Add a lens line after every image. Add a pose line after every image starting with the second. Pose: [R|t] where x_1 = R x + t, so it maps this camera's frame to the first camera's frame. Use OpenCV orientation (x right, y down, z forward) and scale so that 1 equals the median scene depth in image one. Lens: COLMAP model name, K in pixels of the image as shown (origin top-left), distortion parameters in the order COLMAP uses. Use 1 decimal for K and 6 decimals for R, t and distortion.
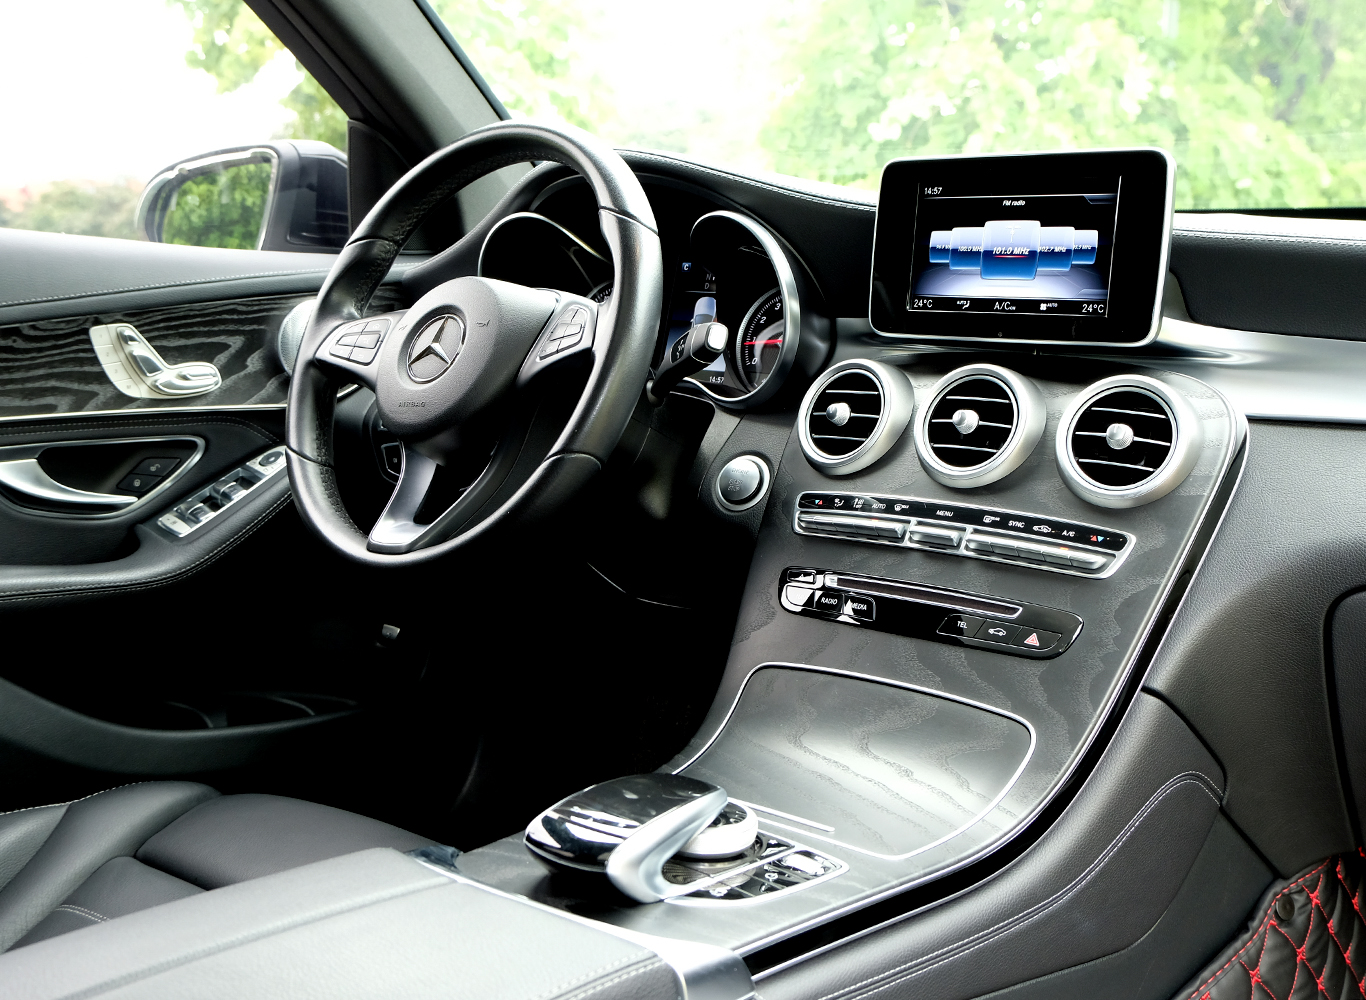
lens RADIAL K [[1487.3, 0, 687.3], [0, 1487.3, 503.0], [0, 0, 1]] dist [0.015171, 0.000000]
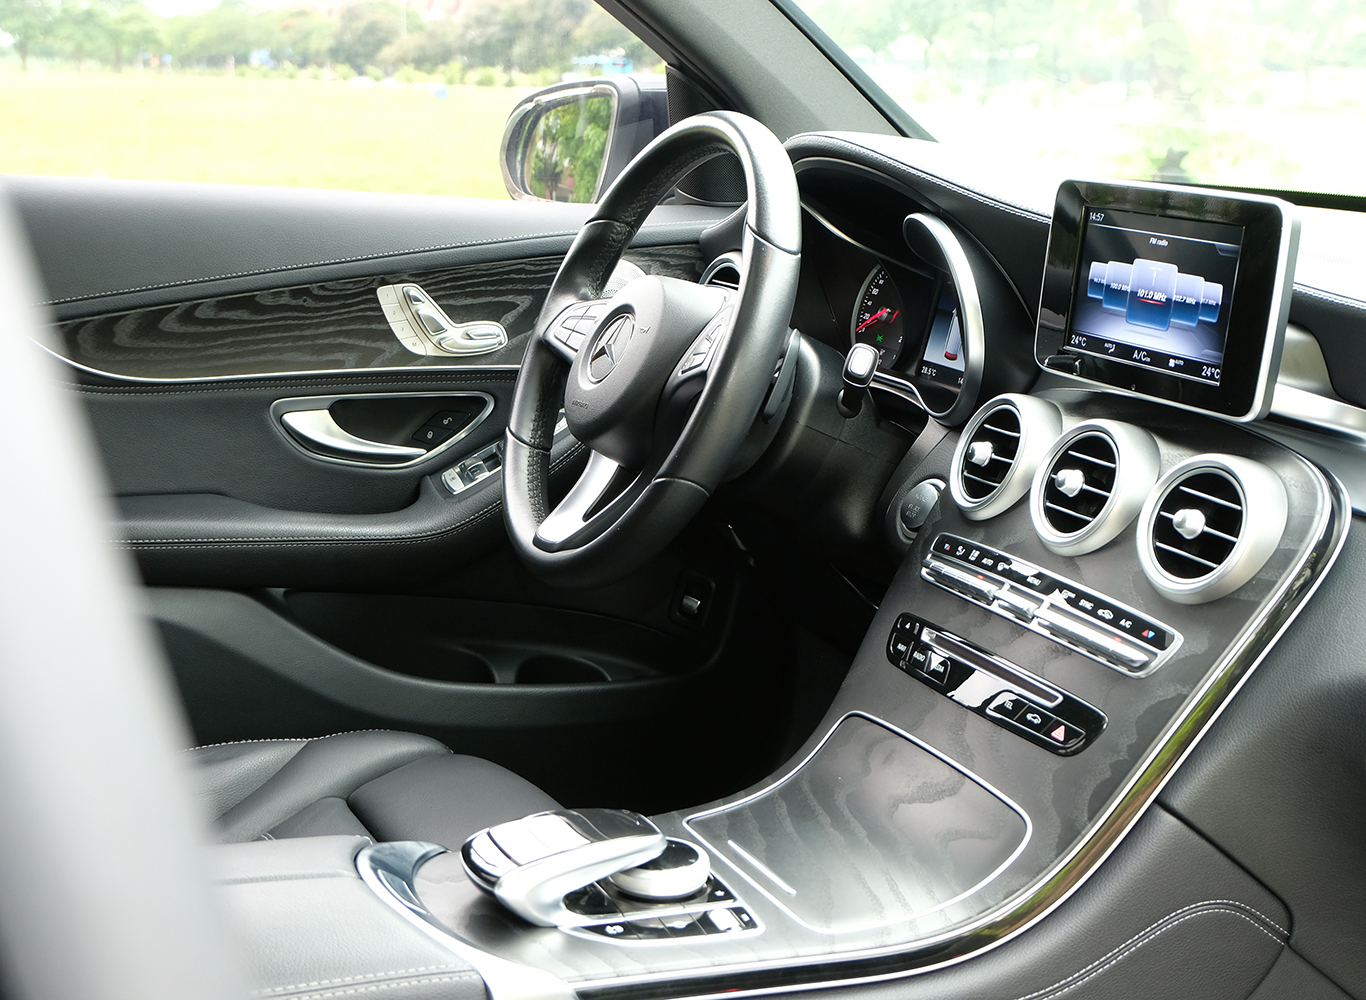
lens RADIAL K [[1959.8, 0, 682.3], [0, 1959.8, 497.8], [0, 0, 1]] dist [-0.000690, 0.000000]
pose [[0.905750, 0.099543, -0.411957, 0.446935], [-0.072551, 0.994095, 0.080693, -0.120026], [0.417556, -0.043200, 0.907624, -0.183568]]
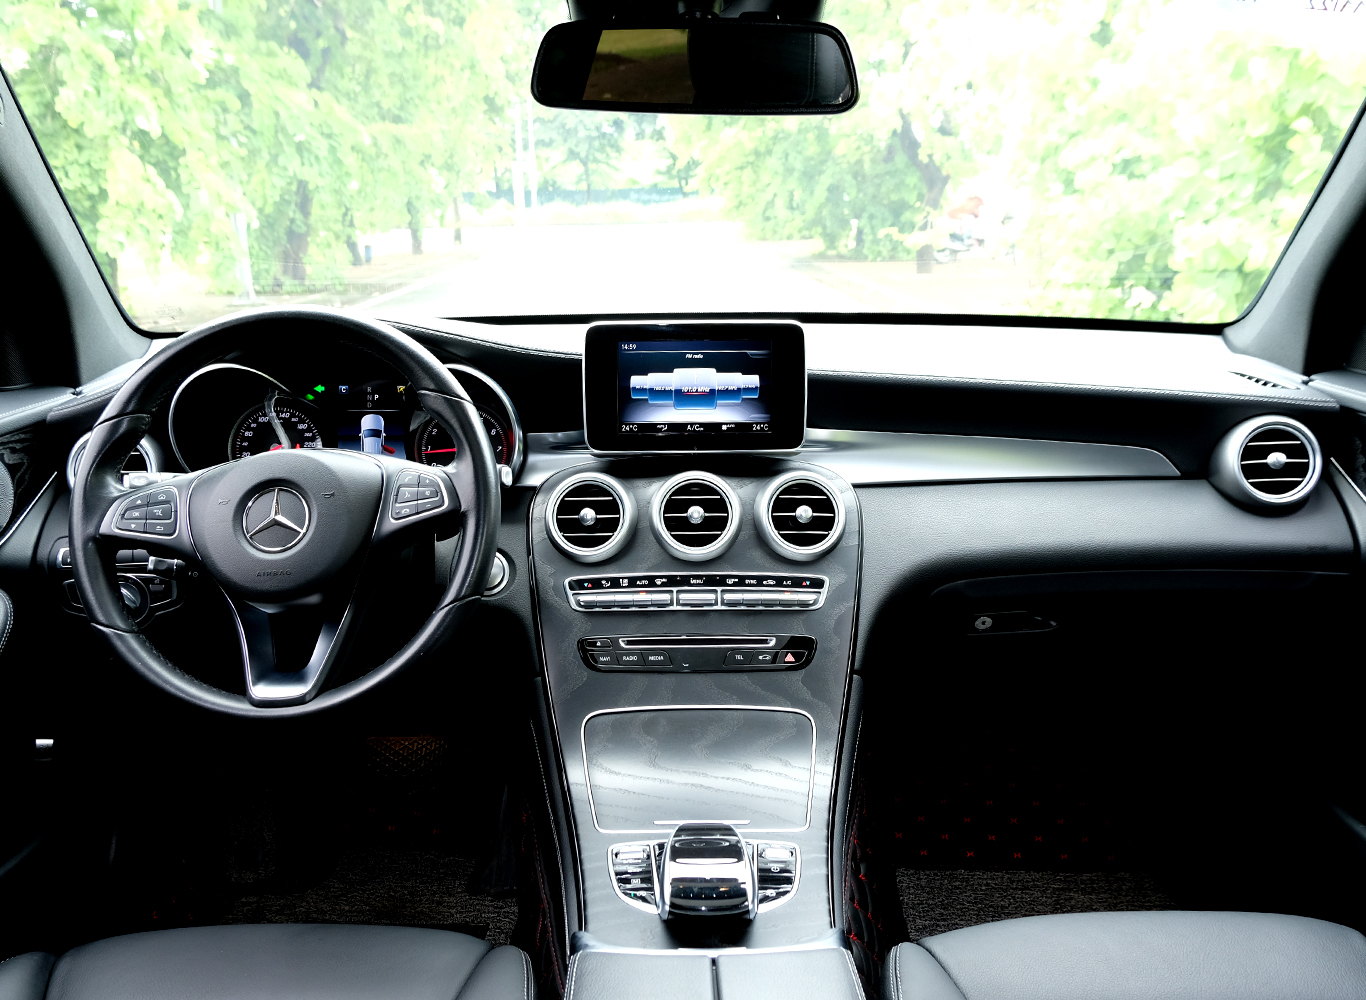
lens RADIAL K [[1230.4, 0, 676.3], [0, 1230.4, 536.7], [0, 0, 1]] dist [-0.005716, 0.002345]
pose [[0.766158, -0.194947, 0.612371, -0.535552], [0.116136, 0.979192, 0.166422, -0.224044], [-0.632072, -0.056387, 0.772856, 0.087130]]
